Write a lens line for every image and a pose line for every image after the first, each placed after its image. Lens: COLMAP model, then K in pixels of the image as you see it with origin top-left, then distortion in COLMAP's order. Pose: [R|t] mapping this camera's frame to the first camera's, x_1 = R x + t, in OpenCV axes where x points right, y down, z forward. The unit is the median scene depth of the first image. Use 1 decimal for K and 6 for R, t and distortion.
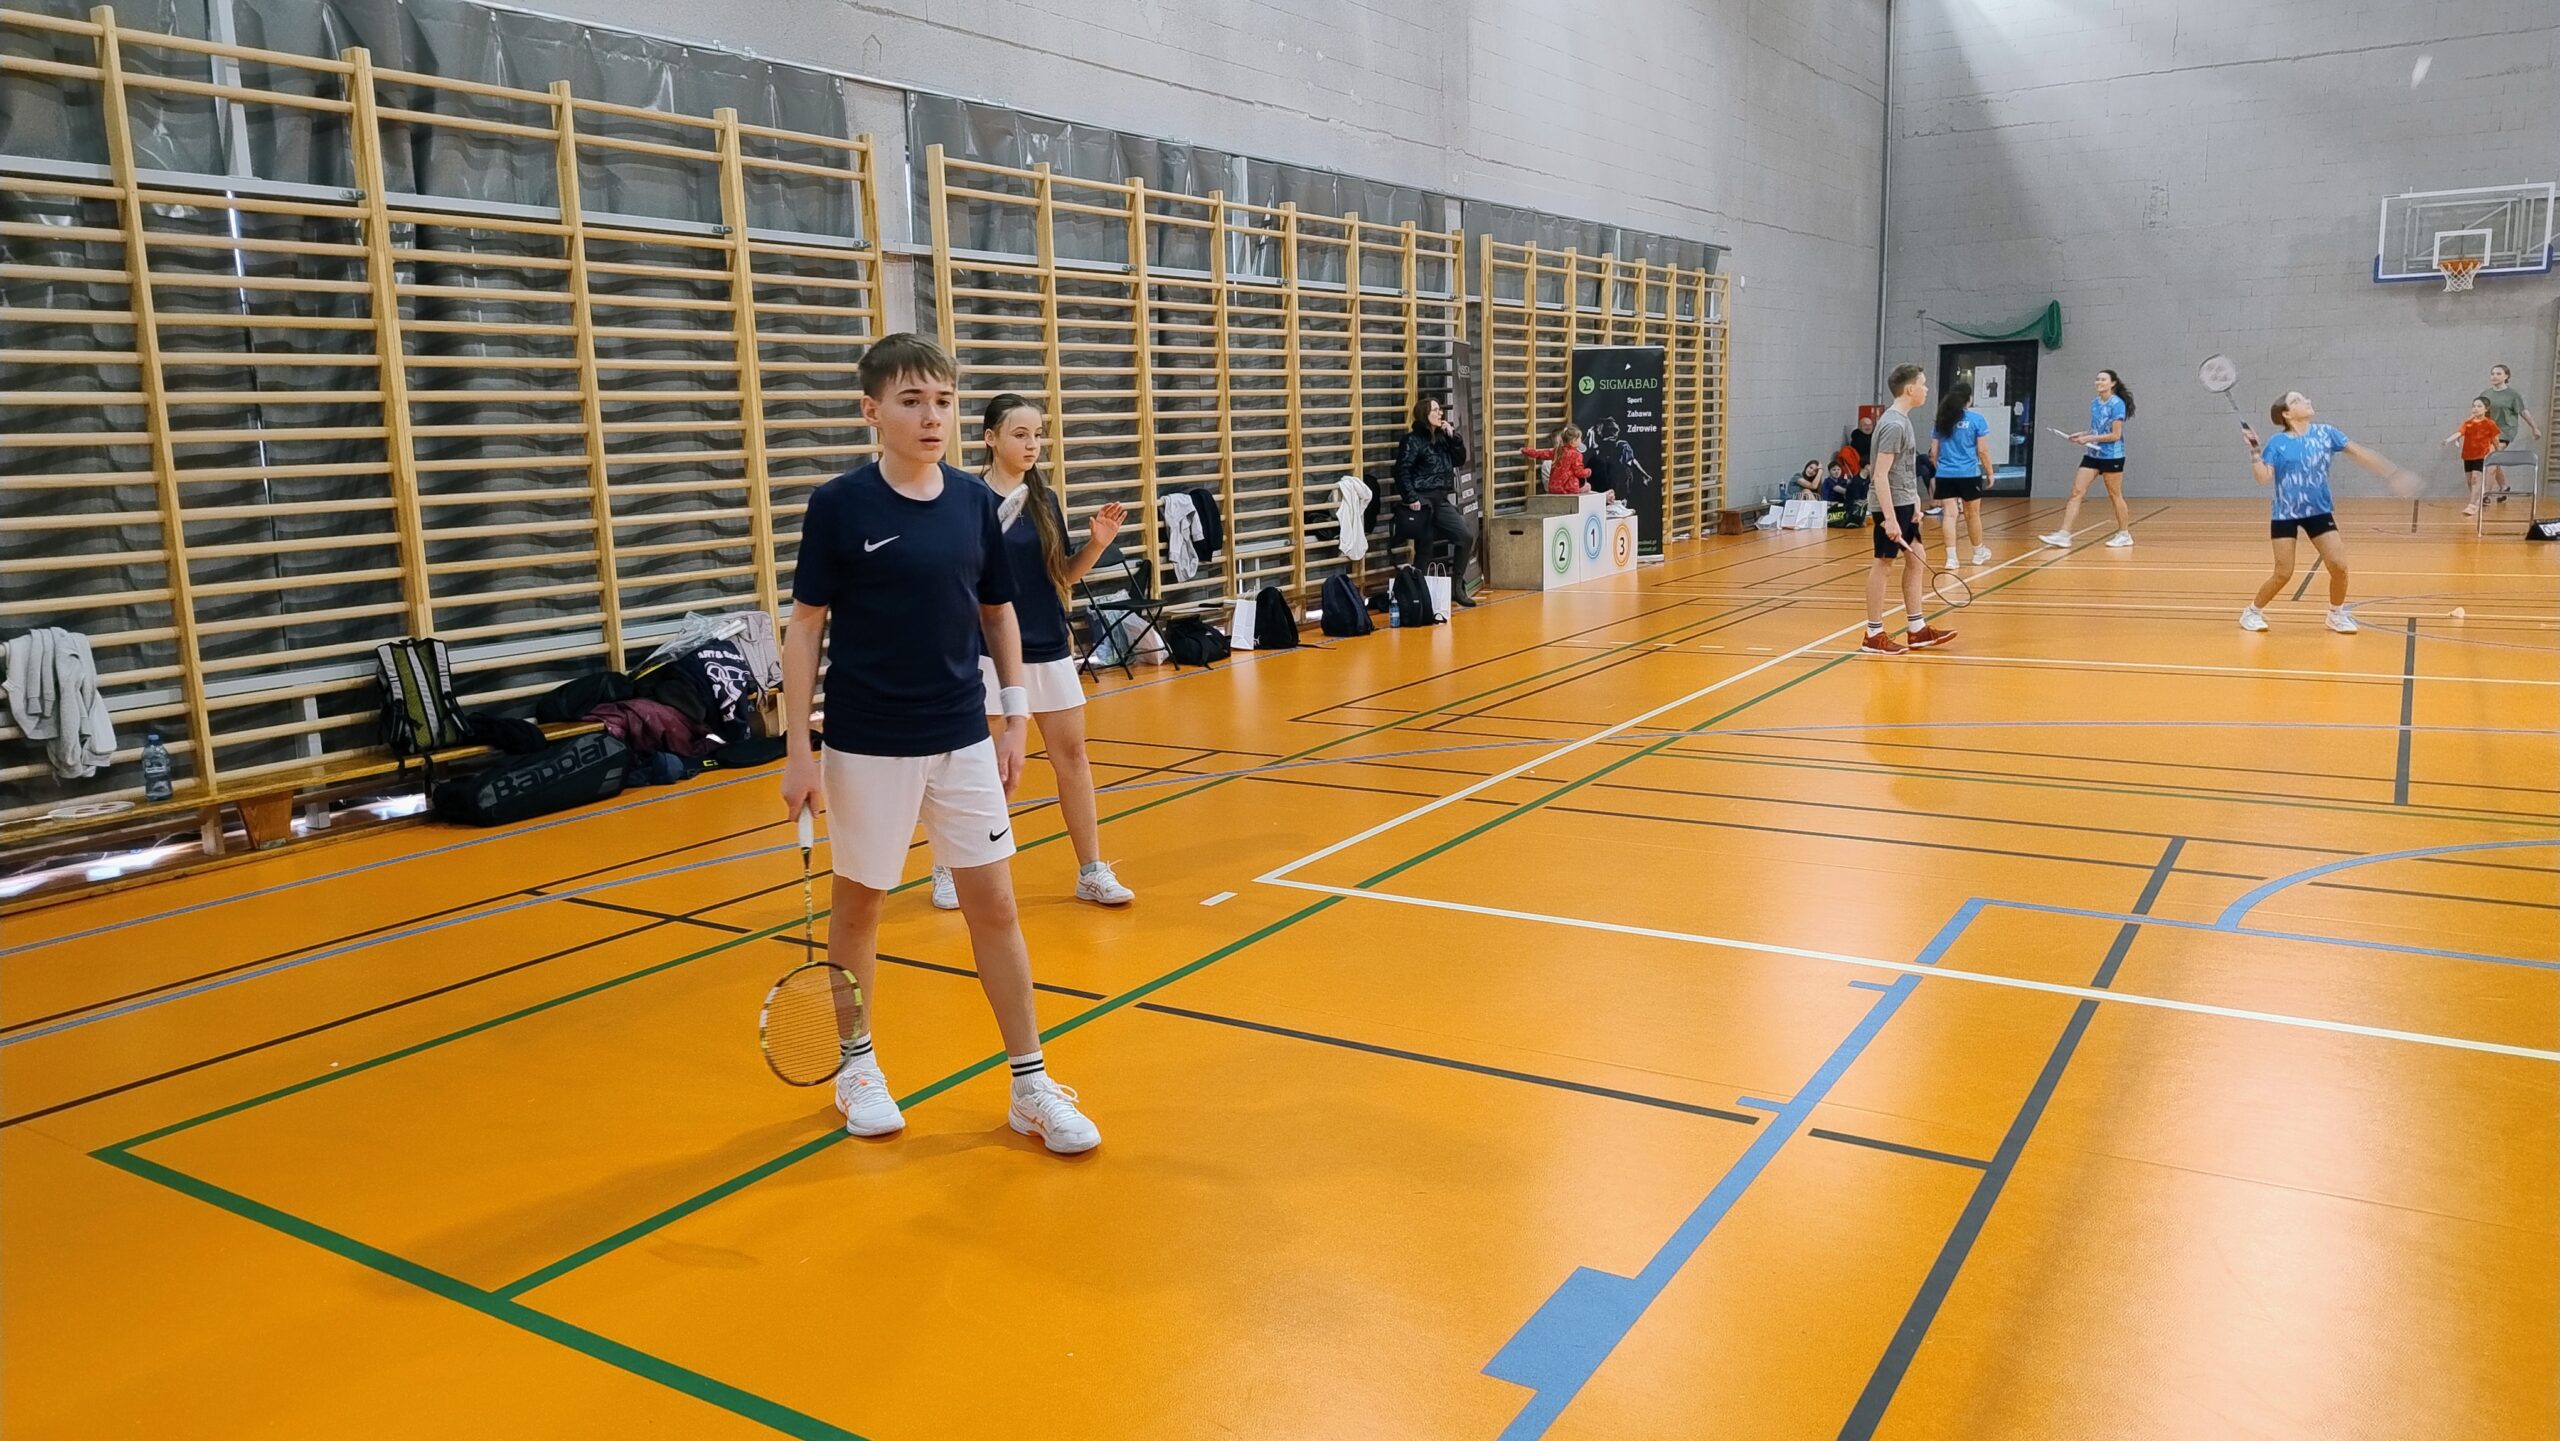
lens RADIAL K [[1761.1, 0, 1268.2], [0, 1761.1, 734.9], [0, 0, 1]] dist [0.032739, -0.036816]
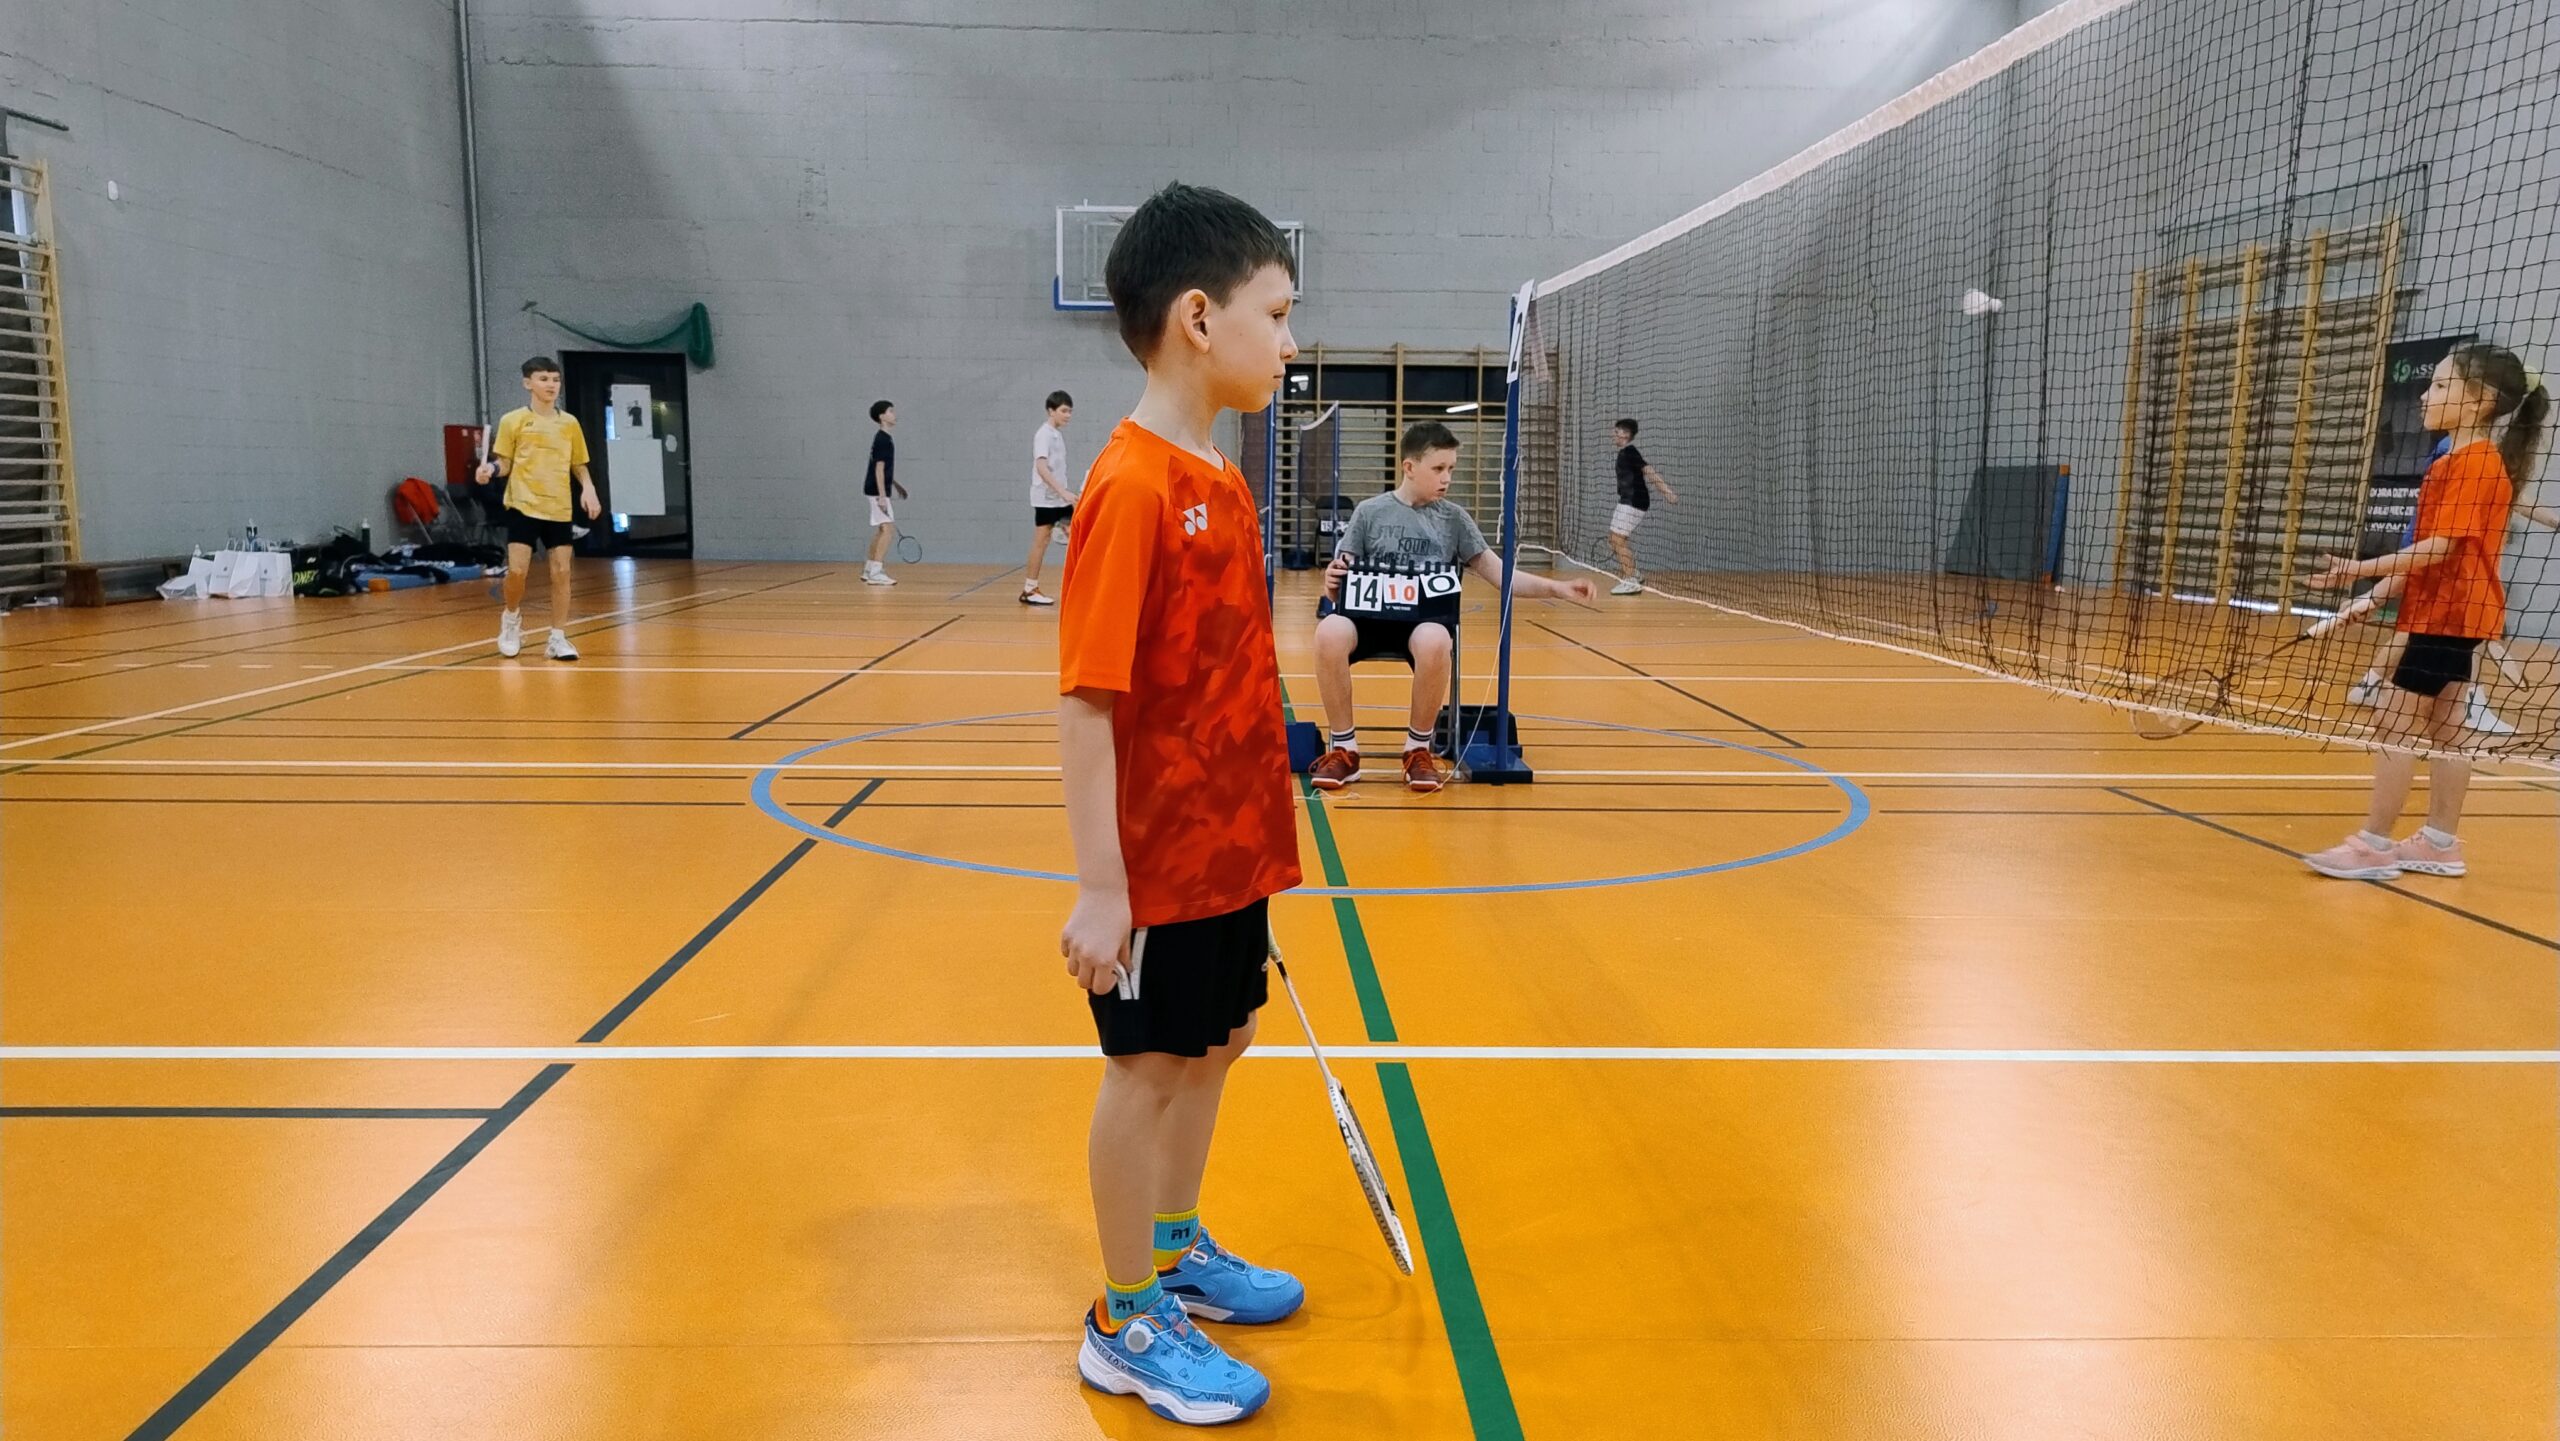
lens RADIAL K [[1761.1, 0, 1289.2], [0, 1761.1, 732.0], [0, 0, 1]] dist [0.032739, -0.036816]
pose [[0.818988, -0.040119, 0.572406, 0.412015], [0.063466, 0.997766, -0.020874, -0.056359], [-0.570289, 0.053424, 0.819705, 0.475445]]
